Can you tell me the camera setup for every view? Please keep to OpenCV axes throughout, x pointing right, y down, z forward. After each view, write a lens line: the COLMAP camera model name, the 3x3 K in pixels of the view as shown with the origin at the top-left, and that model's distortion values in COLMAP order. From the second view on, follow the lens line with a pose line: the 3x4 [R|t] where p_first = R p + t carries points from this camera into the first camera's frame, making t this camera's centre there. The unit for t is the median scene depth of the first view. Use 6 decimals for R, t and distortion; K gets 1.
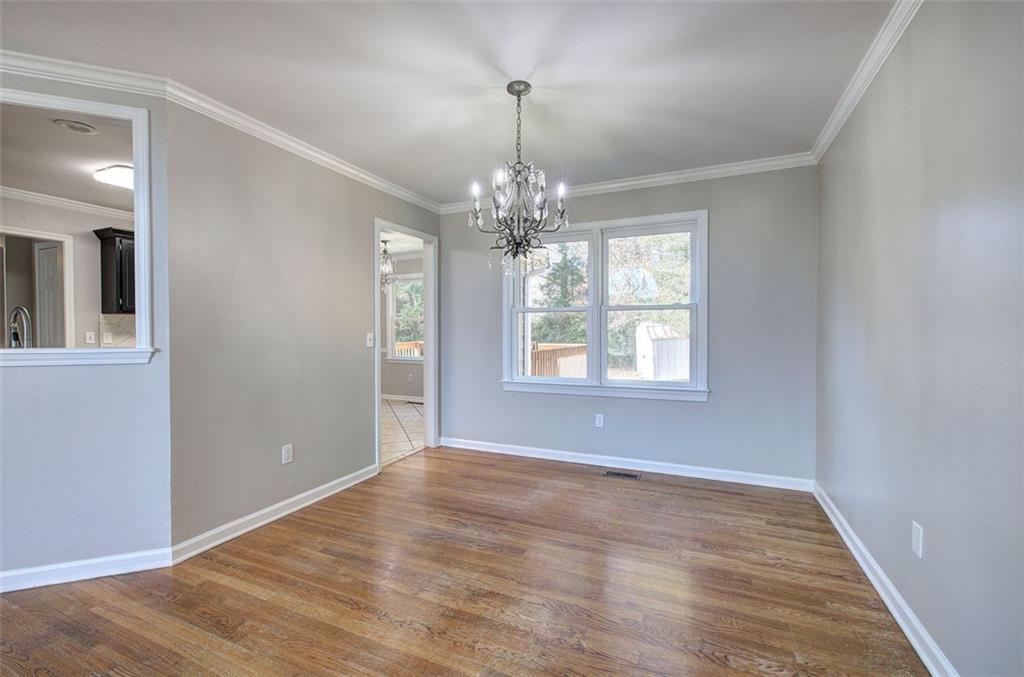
lens RADIAL K [[432.7, 0, 511.7], [0, 432.7, 336.7], [0, 0, 1]] dist [-0.004058, -0.000321]
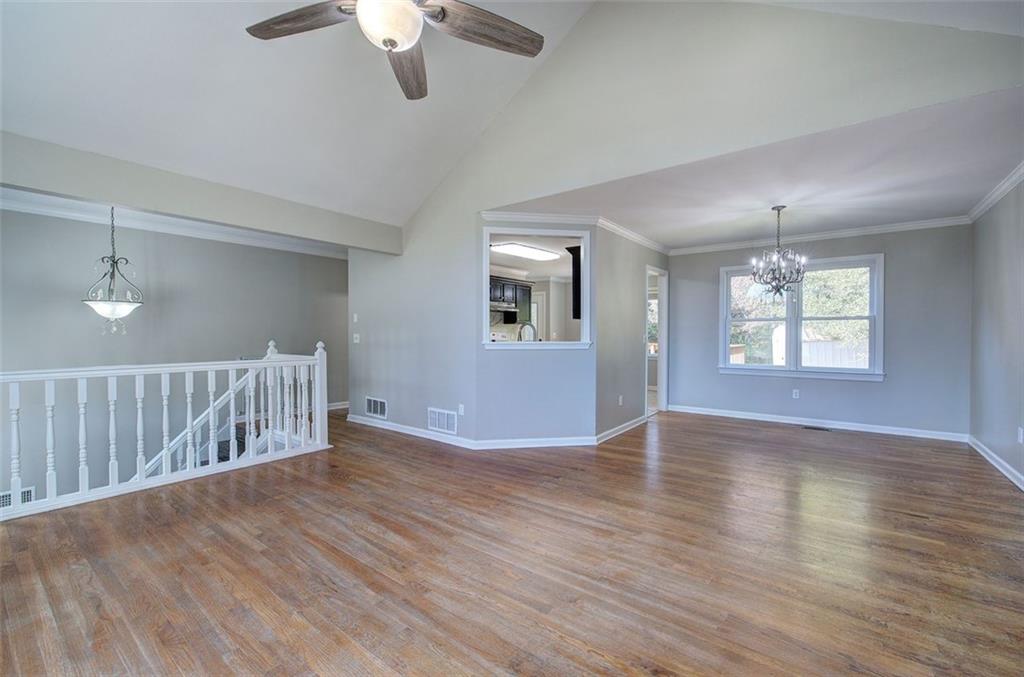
lens RADIAL K [[432.7, 0, 507.9], [0, 432.7, 336.8], [0, 0, 1]] dist [-0.004058, -0.000321]
pose [[0.973473, 0.003687, -0.228773, -0.504337], [-0.004666, 0.999982, -0.003736, 0.007870], [0.228755, 0.004704, 0.973473, -0.802503]]
